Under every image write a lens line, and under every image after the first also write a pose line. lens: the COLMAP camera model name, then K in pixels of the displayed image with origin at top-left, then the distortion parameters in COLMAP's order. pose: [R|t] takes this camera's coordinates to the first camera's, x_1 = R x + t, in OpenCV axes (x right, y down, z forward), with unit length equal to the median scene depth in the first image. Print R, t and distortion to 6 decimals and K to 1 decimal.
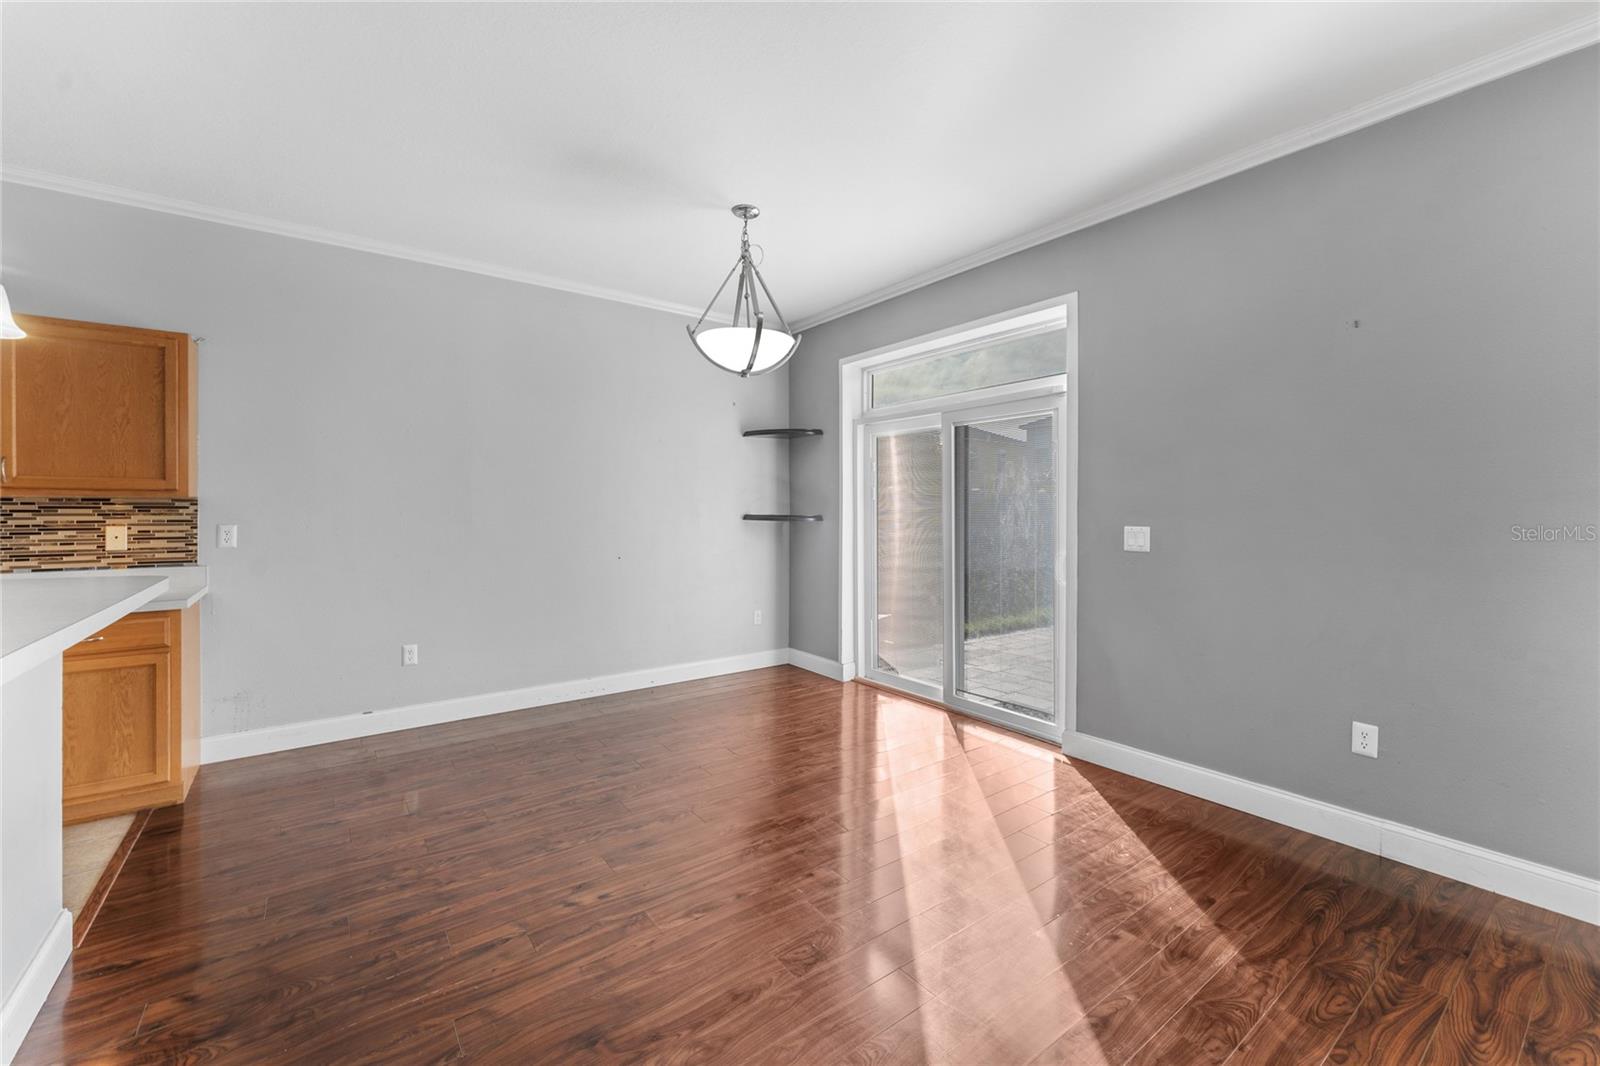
lens RADIAL K [[655.5, 0, 799.1], [0, 655.5, 515.2], [0, 0, 1]] dist [0.000559, -0.000173]
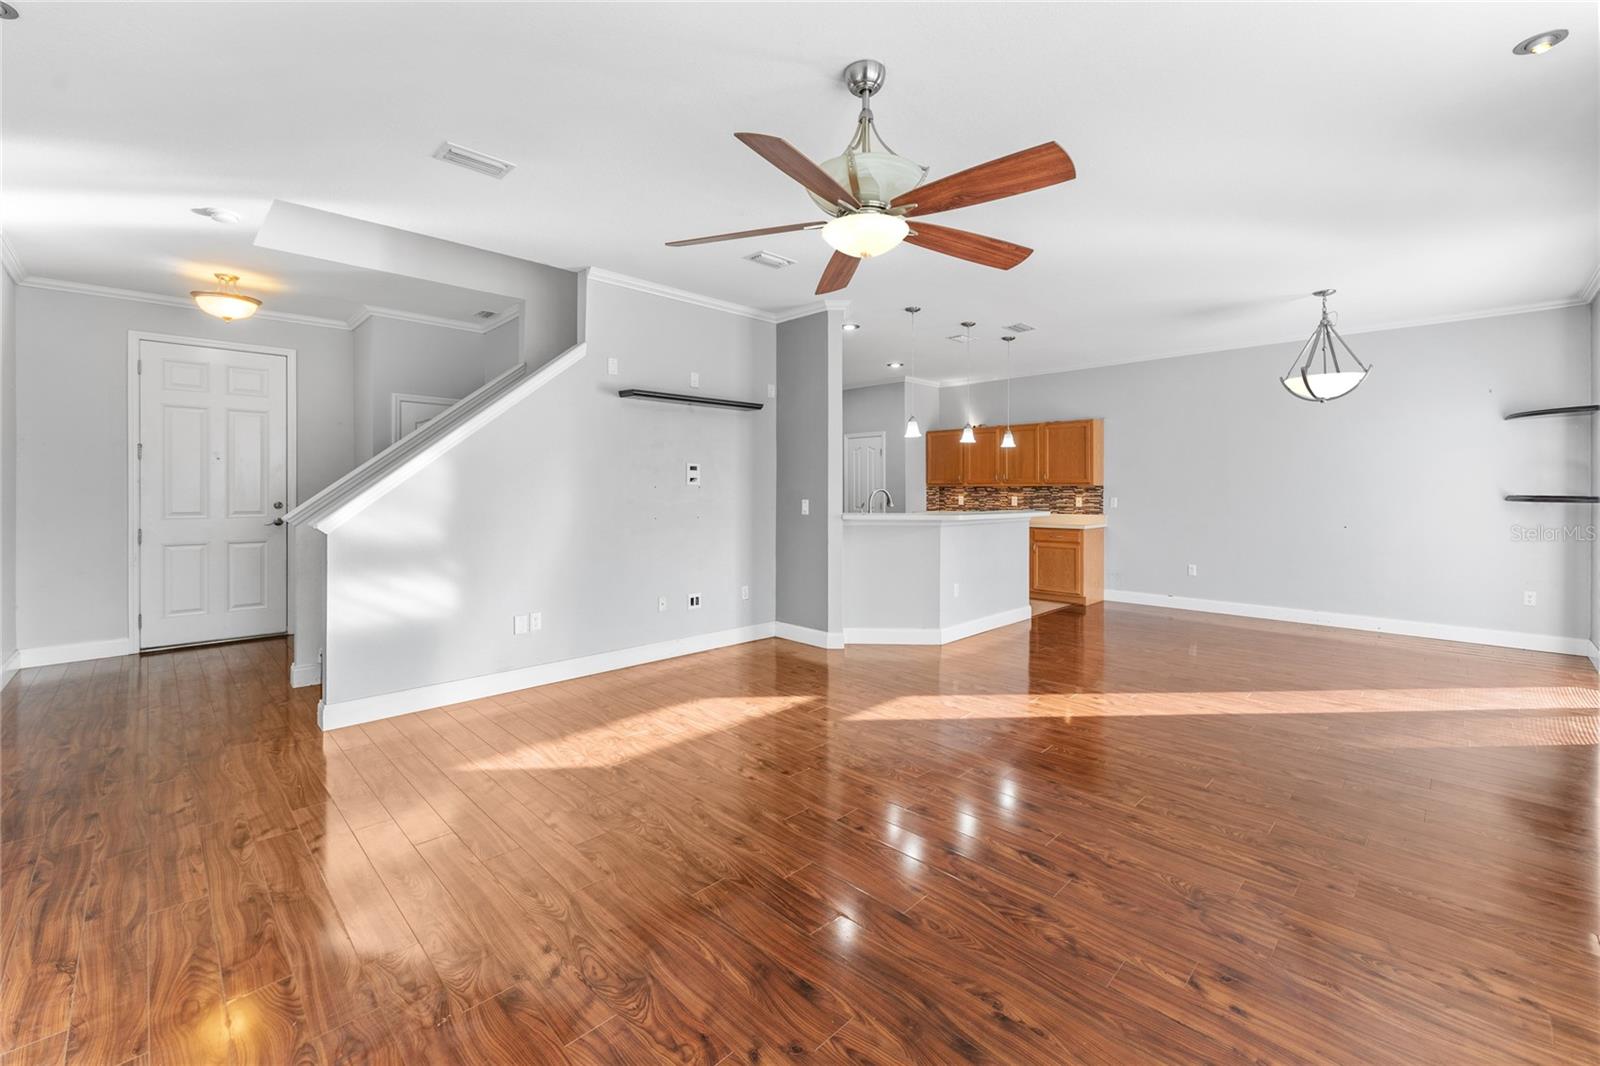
lens RADIAL K [[653.4, 0, 806.1], [0, 653.4, 493.3], [0, 0, 1]] dist [0.000665, -0.000071]
pose [[0.148004, 0.004751, -0.988975, 1.304638], [-0.007923, 0.999962, 0.003618, 0.000763], [0.988955, 0.007300, 0.148036, -0.419163]]
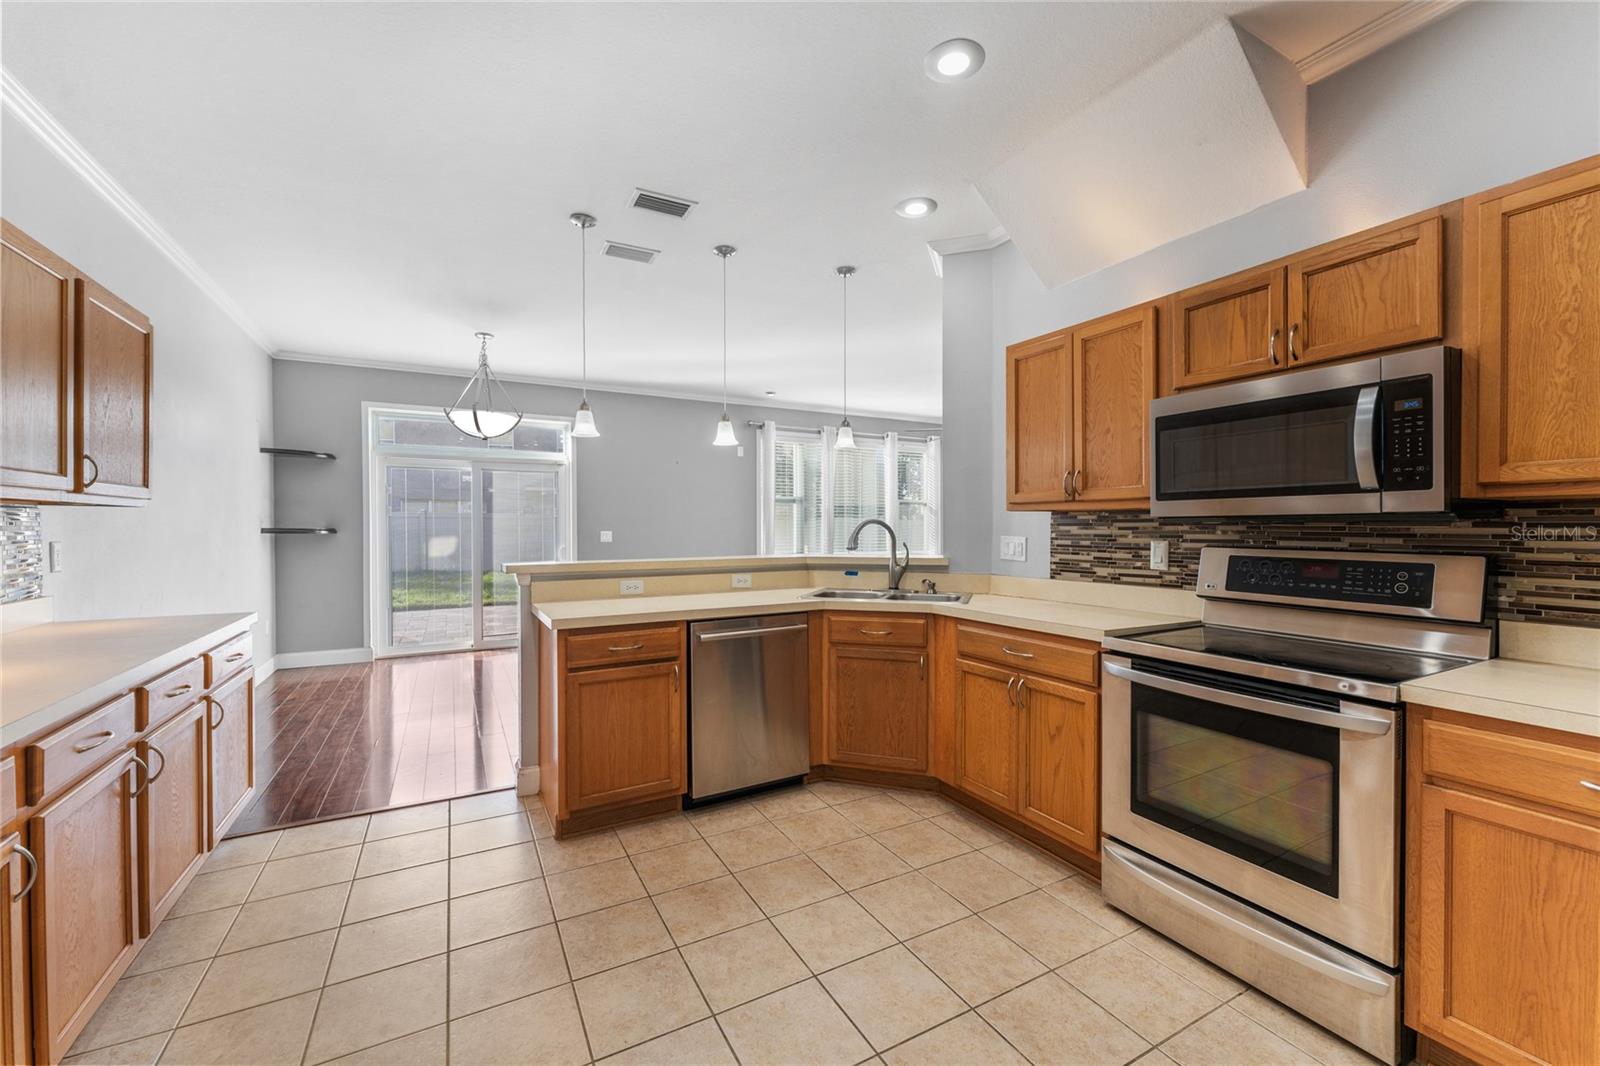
lens RADIAL K [[645.6, 0, 800.0], [0, 645.6, 533.0], [0, 0, 1]] dist [0.001183, 0.000067]
pose [[0.136603, -0.012396, 0.990548, -1.617783], [0.007535, 0.999906, 0.011474, 0.002176], [-0.990597, 0.005897, 0.136683, 0.036285]]
